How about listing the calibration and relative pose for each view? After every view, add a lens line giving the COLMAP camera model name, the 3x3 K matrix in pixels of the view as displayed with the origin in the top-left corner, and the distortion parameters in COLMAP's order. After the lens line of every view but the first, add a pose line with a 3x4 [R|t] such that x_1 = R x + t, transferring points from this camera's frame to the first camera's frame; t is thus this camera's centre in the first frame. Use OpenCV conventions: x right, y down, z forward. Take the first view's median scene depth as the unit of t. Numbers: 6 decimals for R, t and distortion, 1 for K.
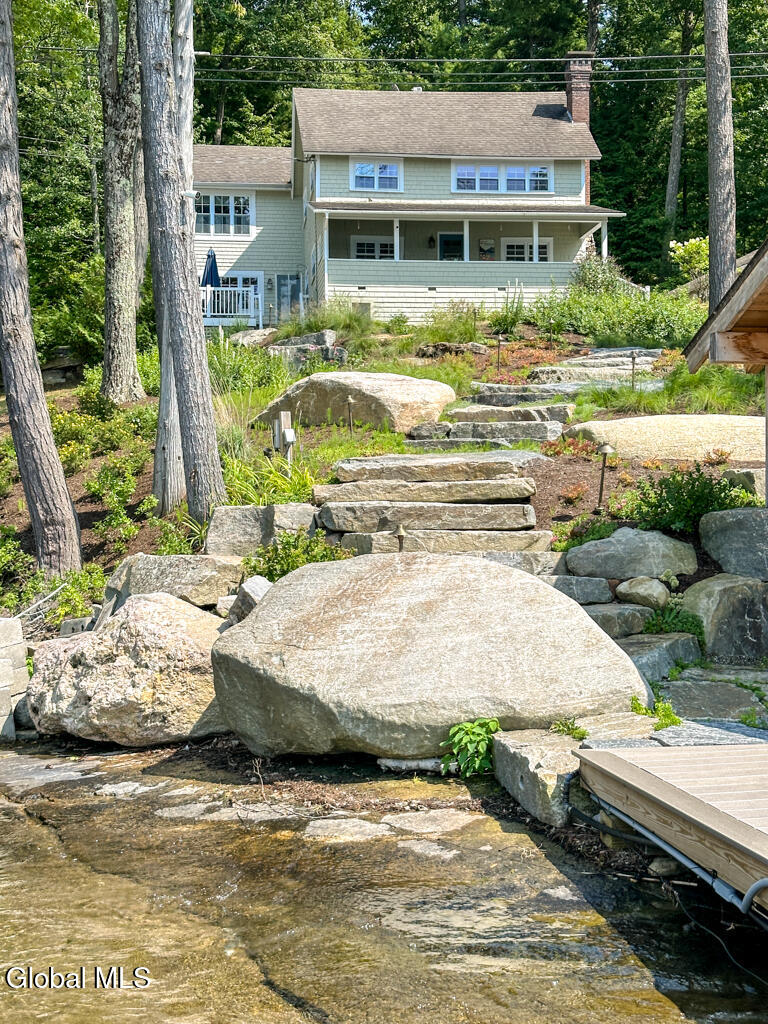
lens RADIAL K [[1446.2, 0, 388.8], [0, 1446.2, 516.0], [0, 0, 1]] dist [0.168068, 0.000000]
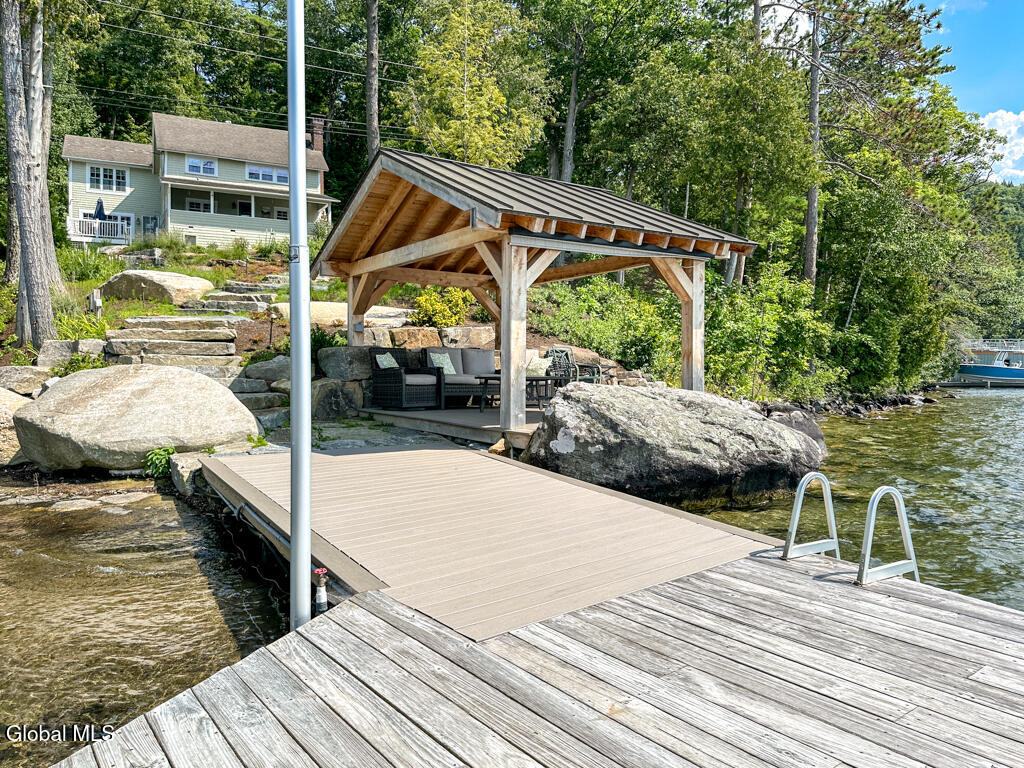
lens RADIAL K [[742.8, 0, 508.3], [0, 742.8, 385.5], [0, 0, 1]] dist [0.056684, -0.058911]
pose [[0.936572, 0.002569, 0.350465, 0.090650], [-0.015247, 0.999325, 0.033419, 0.009694], [-0.350142, -0.036643, 0.935980, -0.069209]]
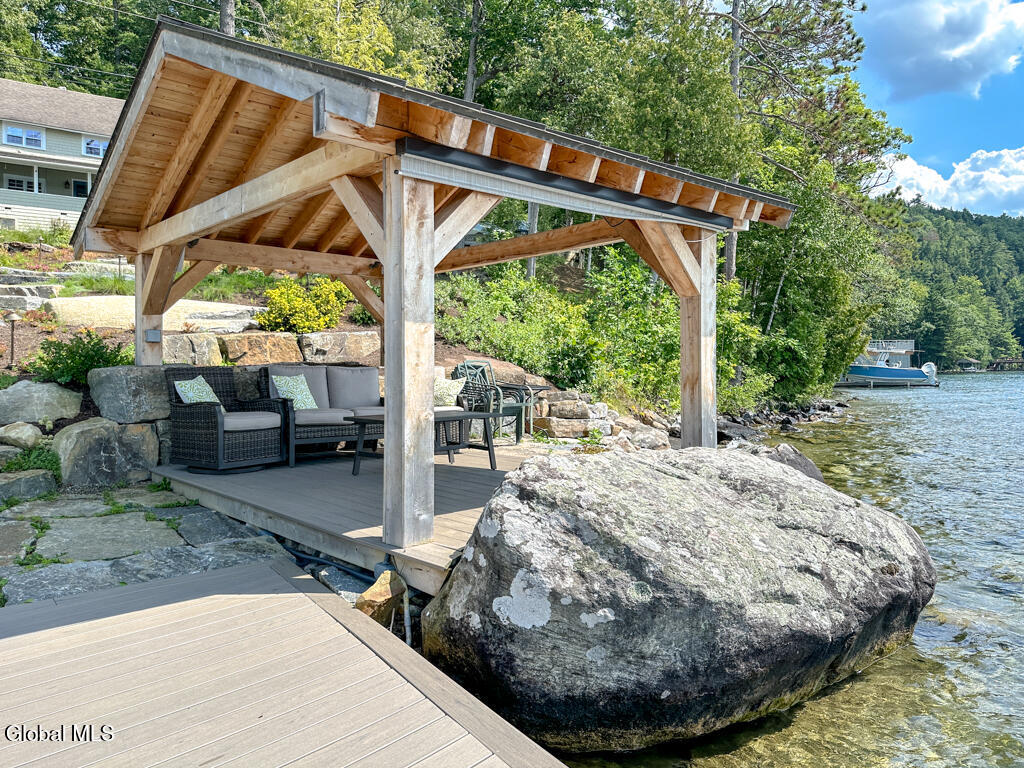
lens RADIAL K [[742.8, 0, 532.3], [0, 742.8, 366.7], [0, 0, 1]] dist [0.056684, -0.058911]
pose [[0.860935, 0.003744, 0.508701, 0.196727], [-0.007914, 0.999950, 0.006034, -0.010141], [-0.508654, -0.009221, 0.860922, 0.213037]]
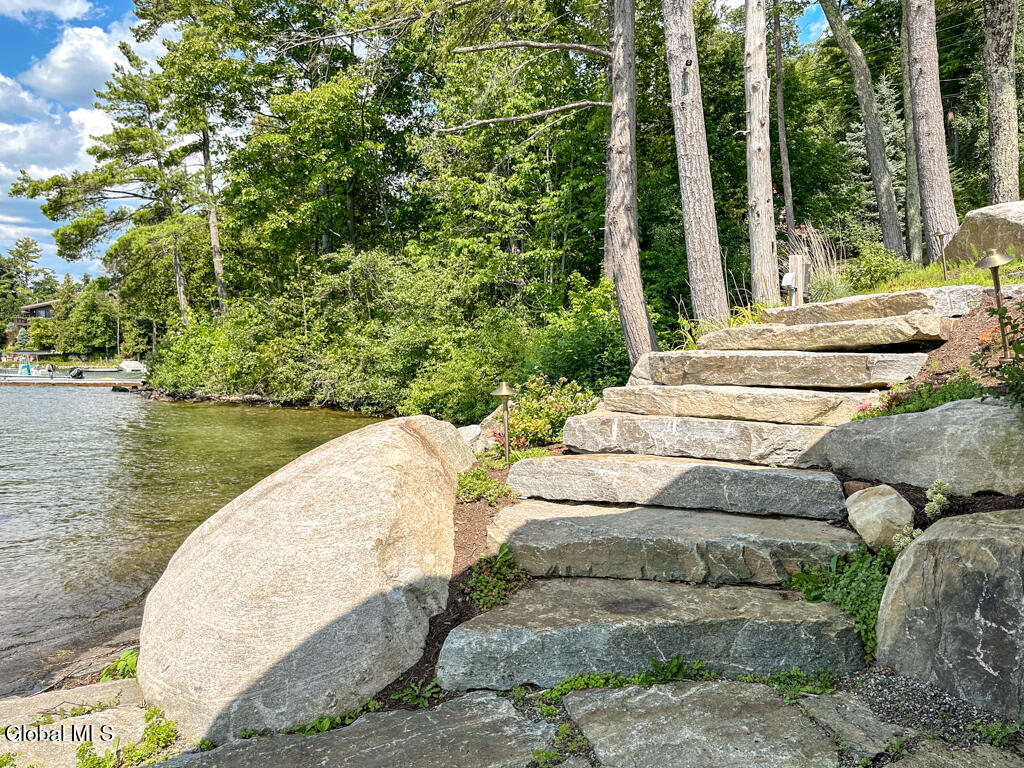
lens RADIAL K [[742.8, 0, 512.7], [0, 742.8, 386.1], [0, 0, 1]] dist [0.056684, -0.058911]
pose [[0.467078, 0.042993, -0.883170, 0.318048], [0.002411, 0.998752, 0.049894, -0.010253], [0.884213, -0.025434, 0.466392, 0.647378]]
